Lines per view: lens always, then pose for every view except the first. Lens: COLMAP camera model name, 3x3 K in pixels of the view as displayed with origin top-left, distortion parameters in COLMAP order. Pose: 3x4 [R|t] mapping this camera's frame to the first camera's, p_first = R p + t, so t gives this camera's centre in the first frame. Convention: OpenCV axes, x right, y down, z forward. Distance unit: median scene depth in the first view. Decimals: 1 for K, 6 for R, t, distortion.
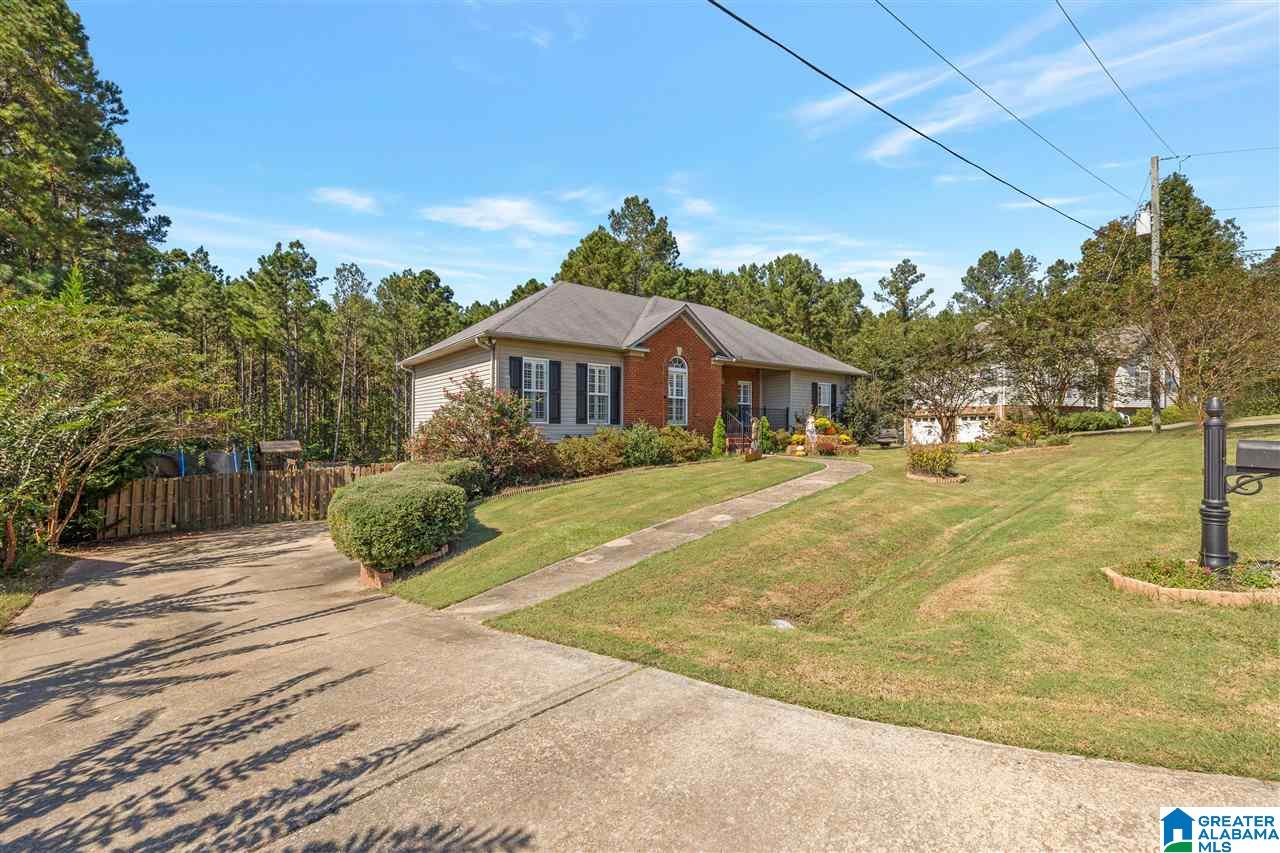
lens RADIAL K [[530.1, 0, 641.0], [0, 530.1, 424.4], [0, 0, 1]] dist [0.029002, -0.000891]
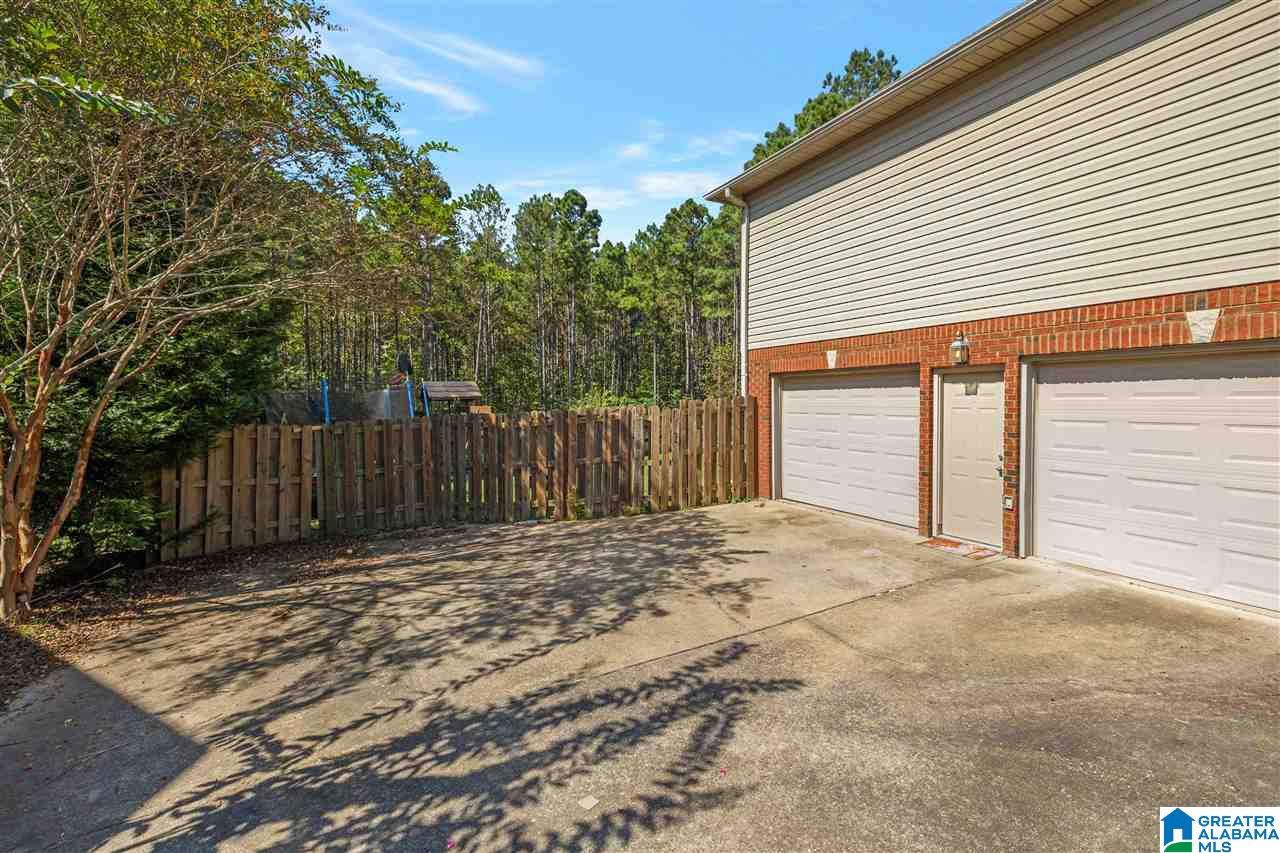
lens RADIAL K [[530.1, 0, 634.5], [0, 530.1, 415.9], [0, 0, 1]] dist [0.029002, -0.000891]
pose [[0.986821, -0.004413, -0.161757, -0.520875], [0.010211, 0.999334, 0.035031, 0.078416], [0.161495, -0.036221, 0.986209, 0.597281]]
